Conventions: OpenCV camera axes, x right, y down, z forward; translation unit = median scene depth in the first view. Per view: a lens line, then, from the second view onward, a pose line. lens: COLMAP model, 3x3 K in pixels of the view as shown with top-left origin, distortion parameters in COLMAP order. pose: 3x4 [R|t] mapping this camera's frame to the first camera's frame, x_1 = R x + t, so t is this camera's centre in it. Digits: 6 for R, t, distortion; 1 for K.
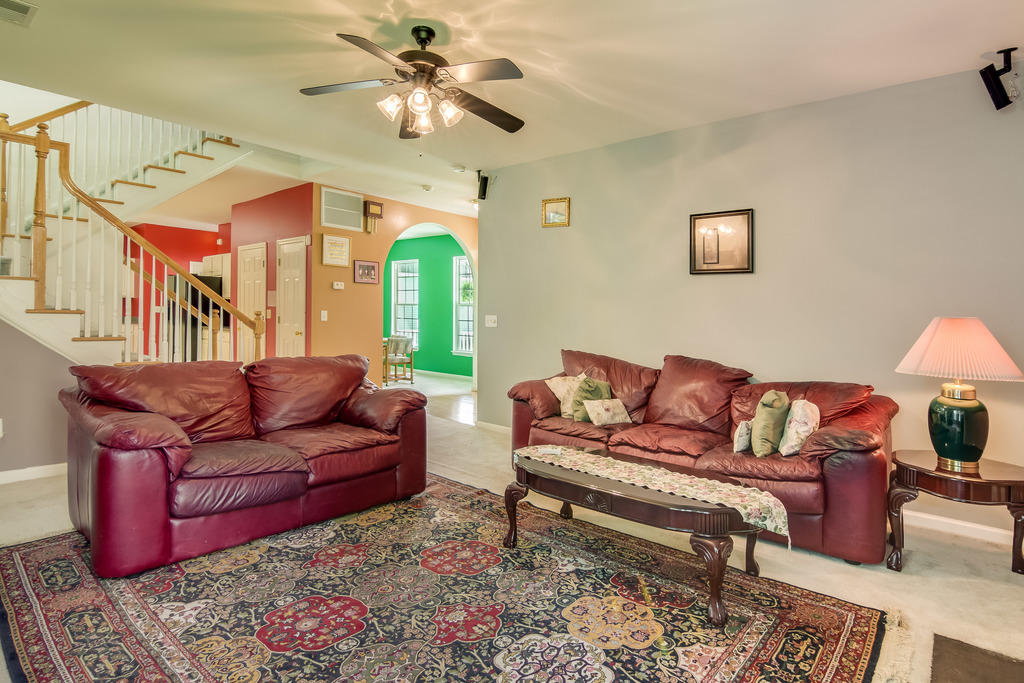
lens RADIAL K [[530.6, 0, 536.2], [0, 530.6, 324.4], [0, 0, 1]] dist [0.000754, -0.000225]
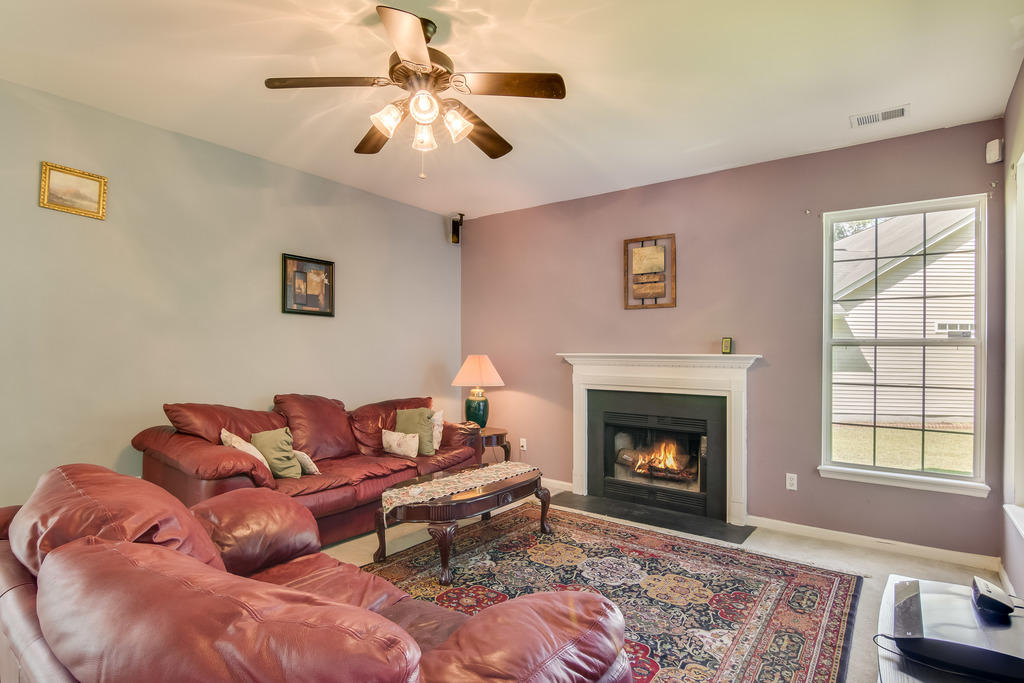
lens RADIAL K [[535.8, 0, 489.6], [0, 535.8, 360.6], [0, 0, 1]] dist [-0.000628, -0.000092]
pose [[-0.015010, -0.034989, 0.999275, -1.142098], [0.003812, 0.999378, 0.035050, -0.059509], [-0.999880, 0.004336, -0.014867, 0.976273]]
